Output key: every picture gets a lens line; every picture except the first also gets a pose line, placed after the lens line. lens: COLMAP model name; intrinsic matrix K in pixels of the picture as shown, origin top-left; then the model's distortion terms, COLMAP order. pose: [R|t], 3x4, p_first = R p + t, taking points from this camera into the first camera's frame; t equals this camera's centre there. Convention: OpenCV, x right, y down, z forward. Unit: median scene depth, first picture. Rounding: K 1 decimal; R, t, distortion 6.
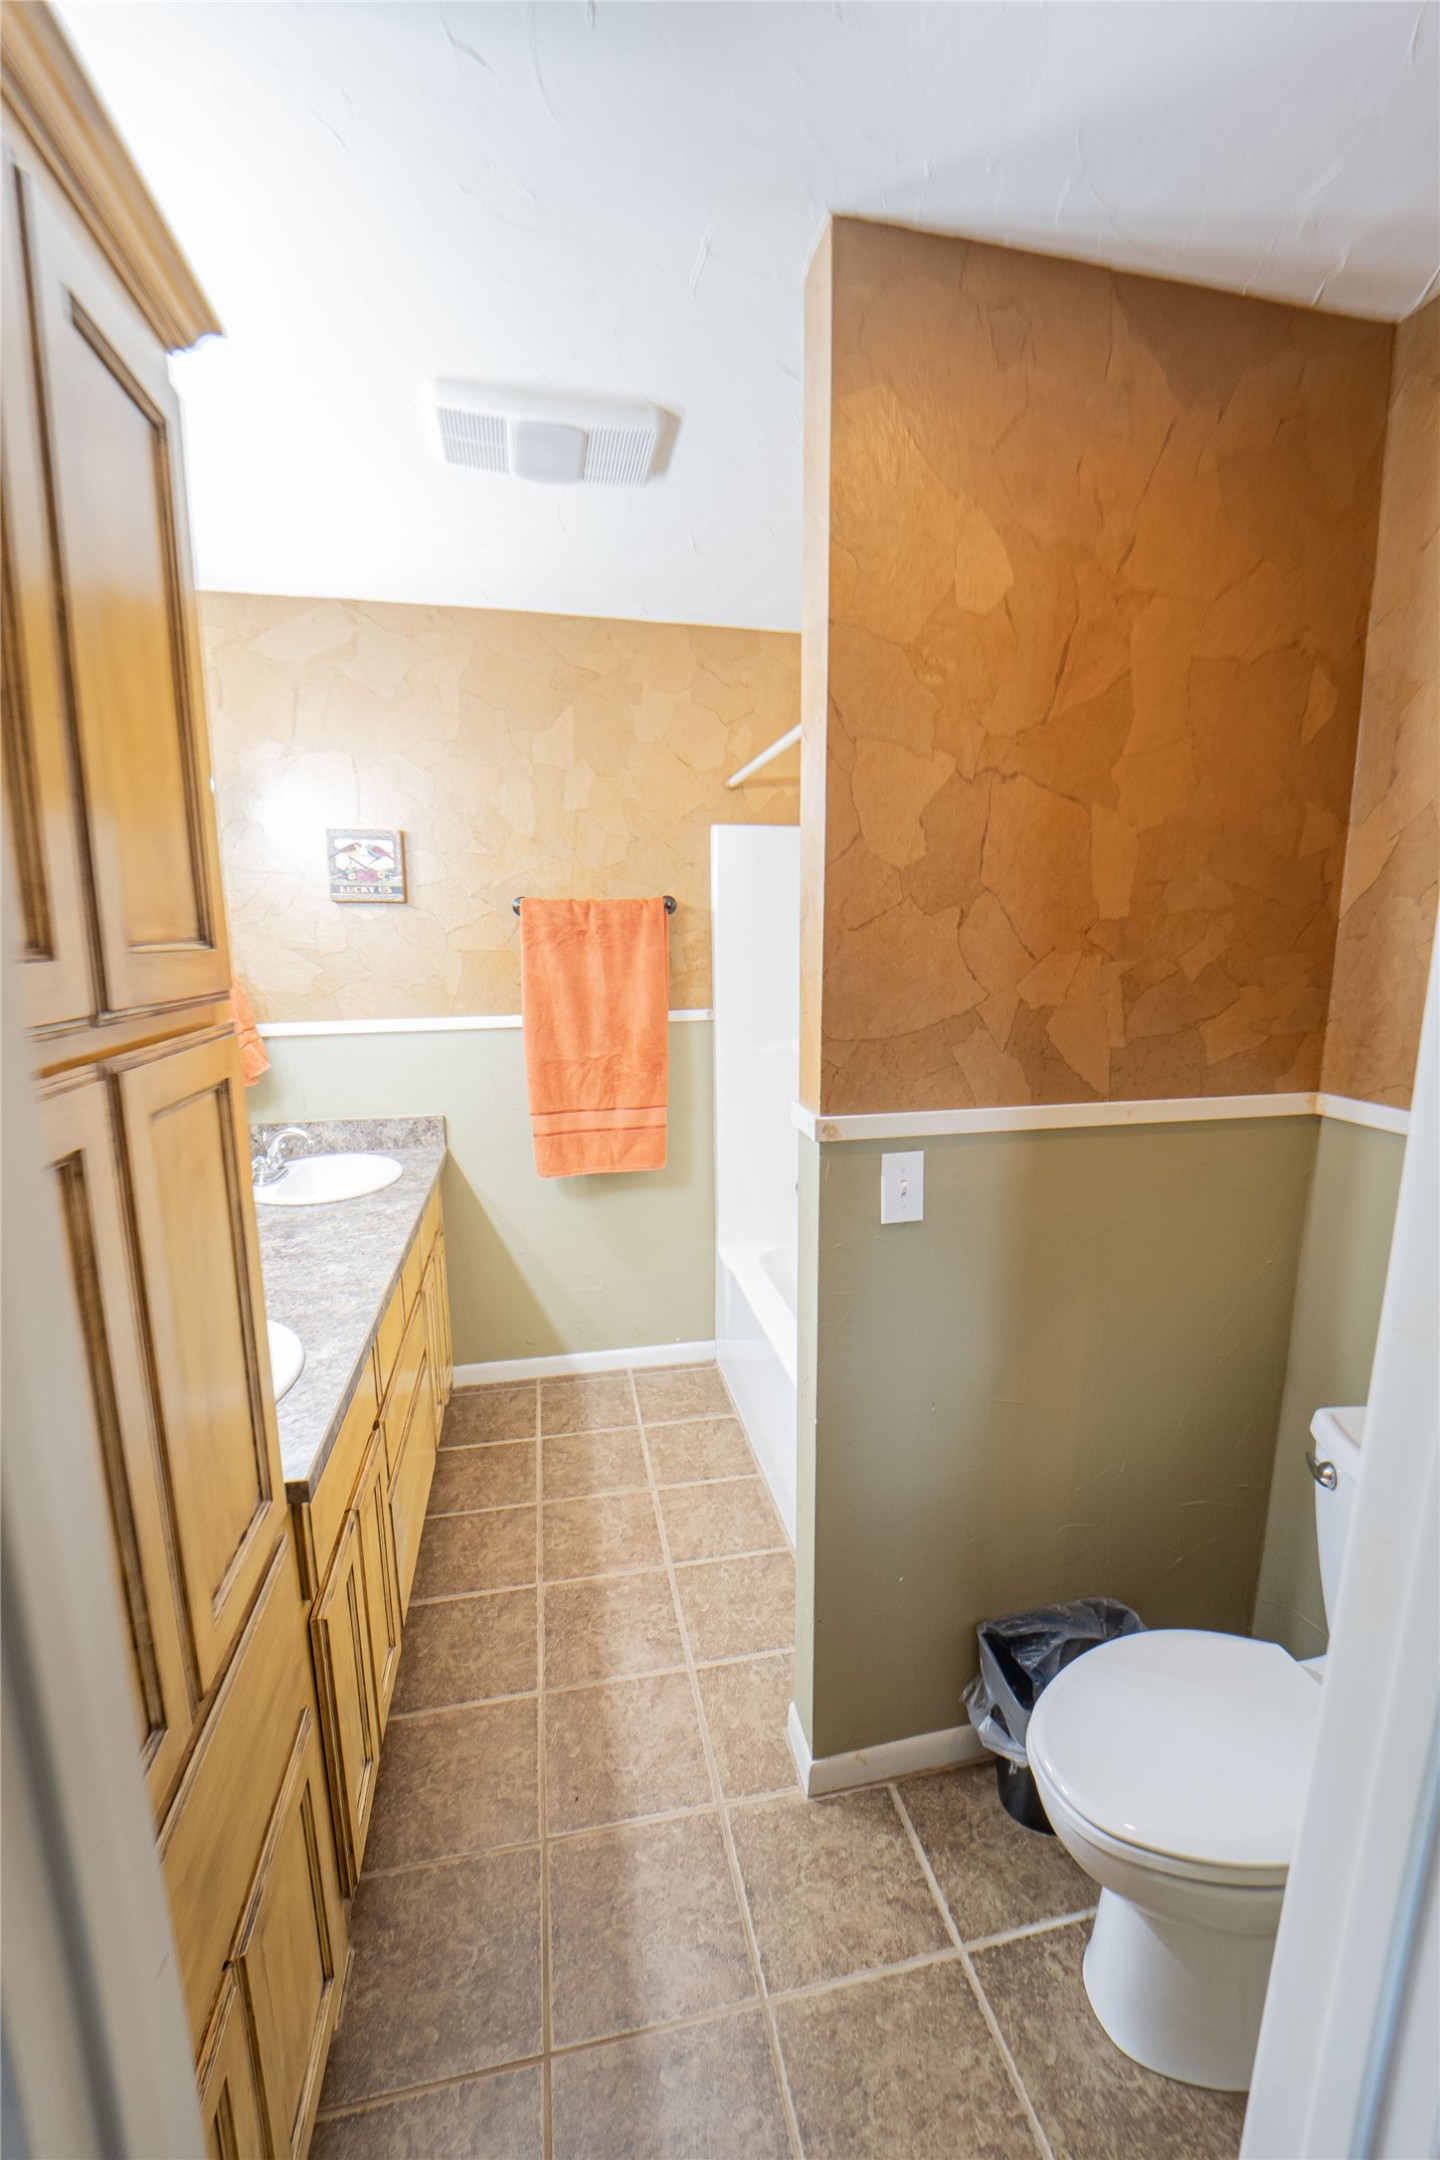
lens RADIAL K [[883.6, 0, 721.6], [0, 883.6, 1078.9], [0, 0, 1]] dist [-0.014721, -0.000781]
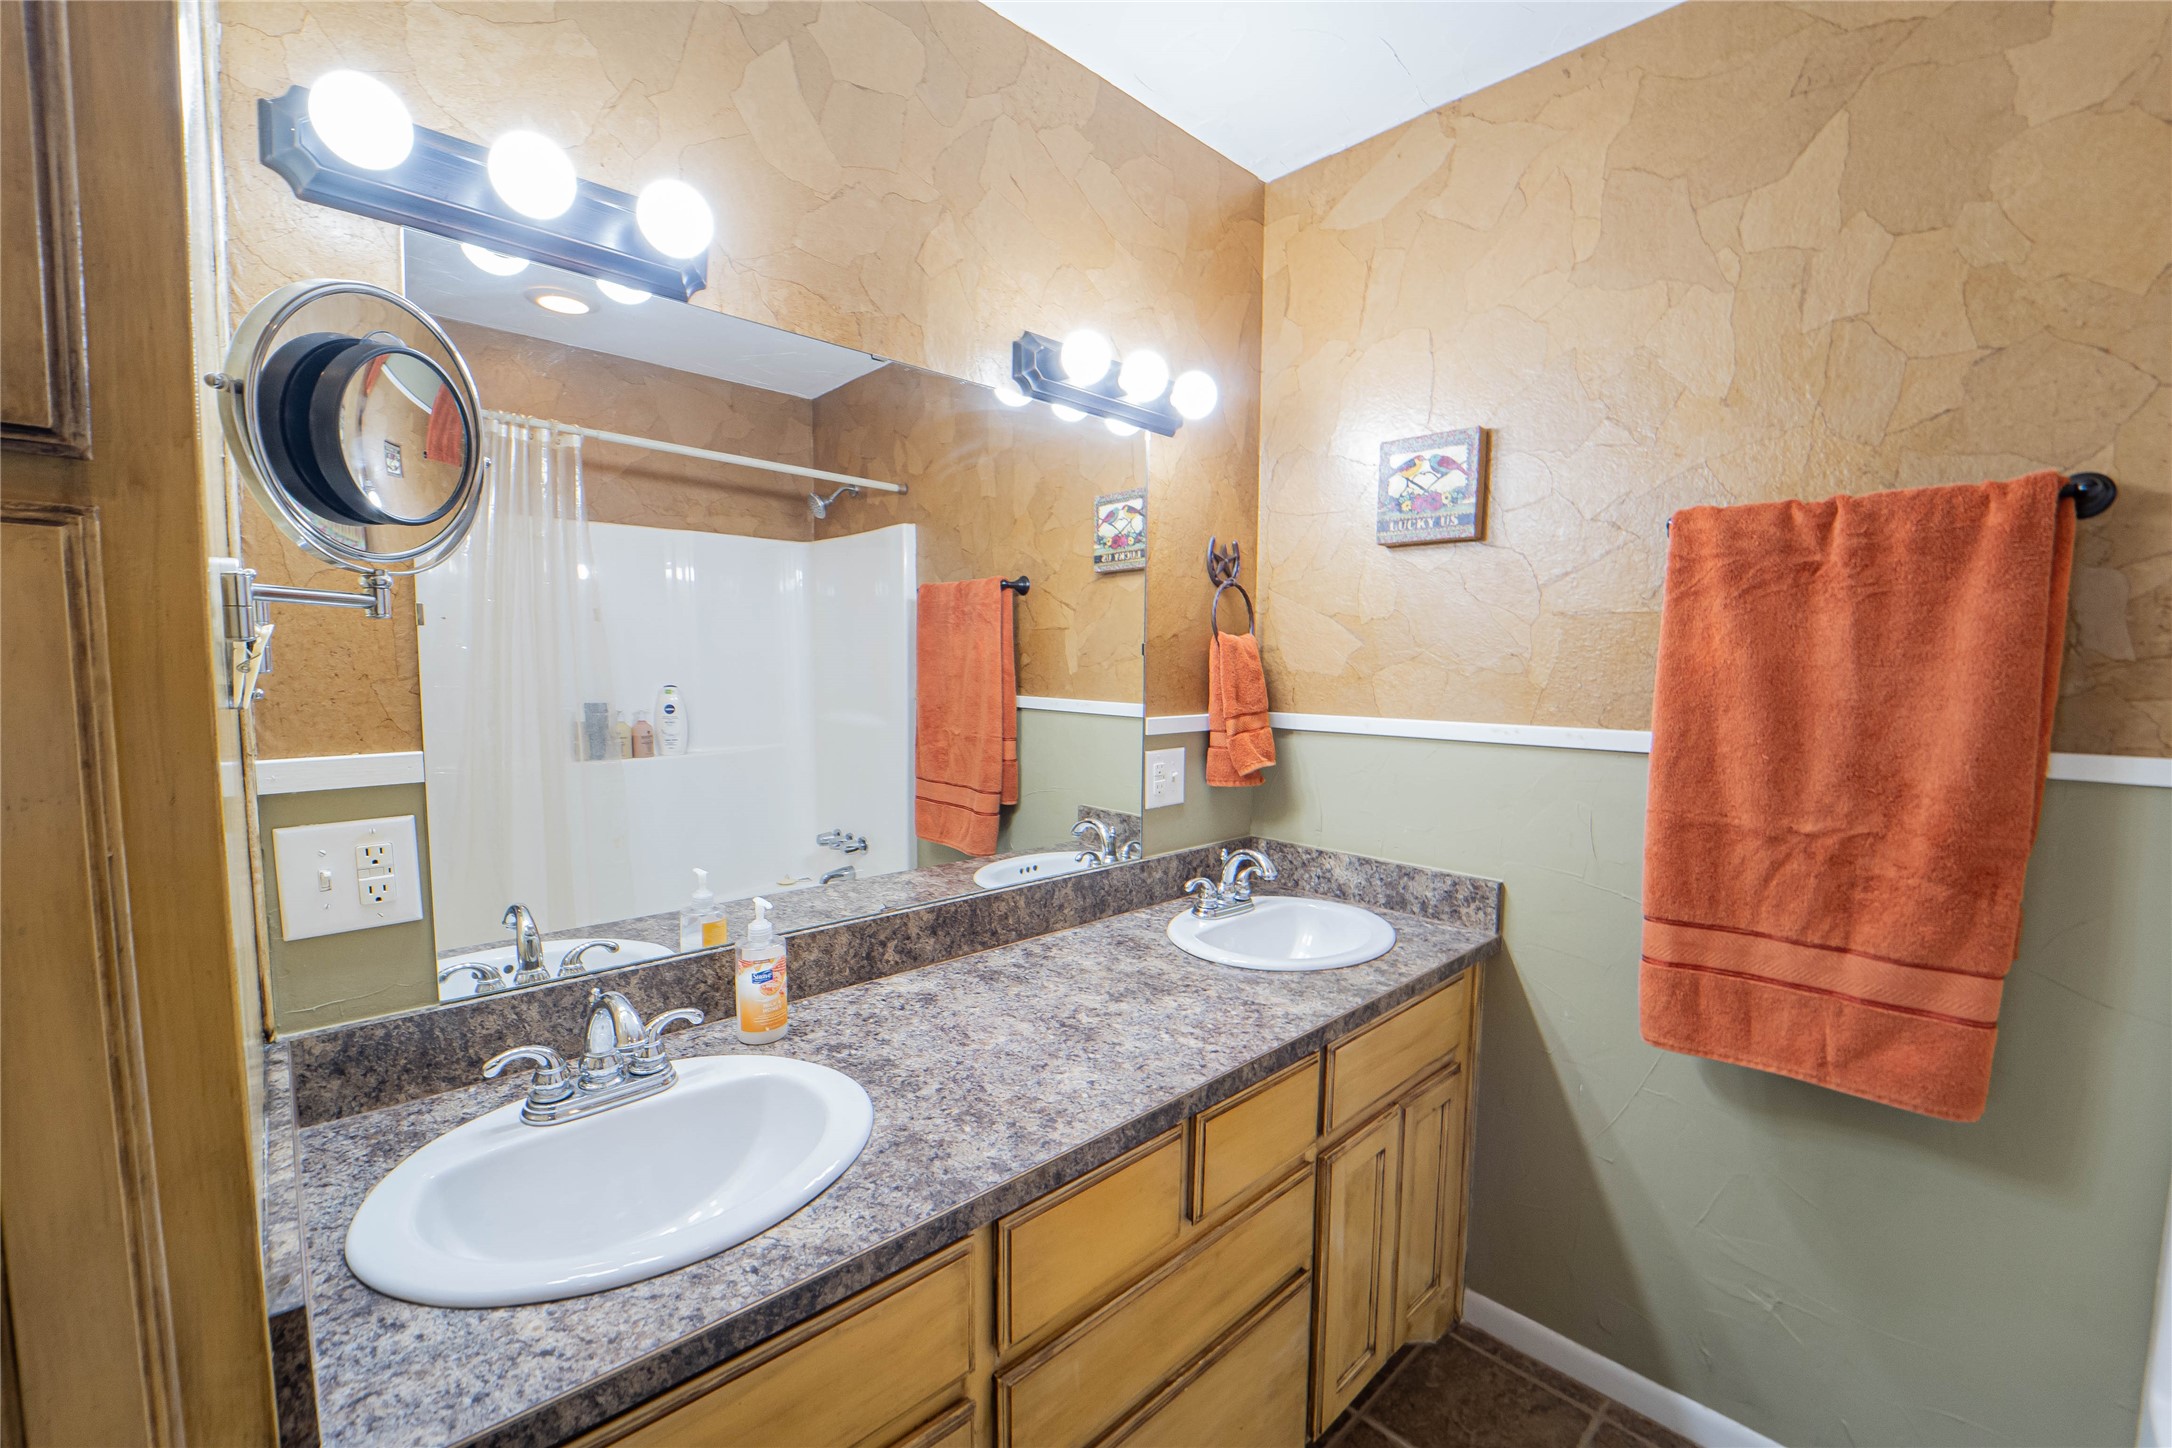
lens RADIAL K [[888.6, 0, 1099.4], [0, 888.6, 739.5], [0, 0, 1]] dist [-0.014721, -0.000781]
pose [[0.535069, 0.087135, -0.840303, 0.045174], [-0.161769, 0.986828, -0.000679, -0.011467], [0.829176, 0.136299, 0.542117, 0.435144]]
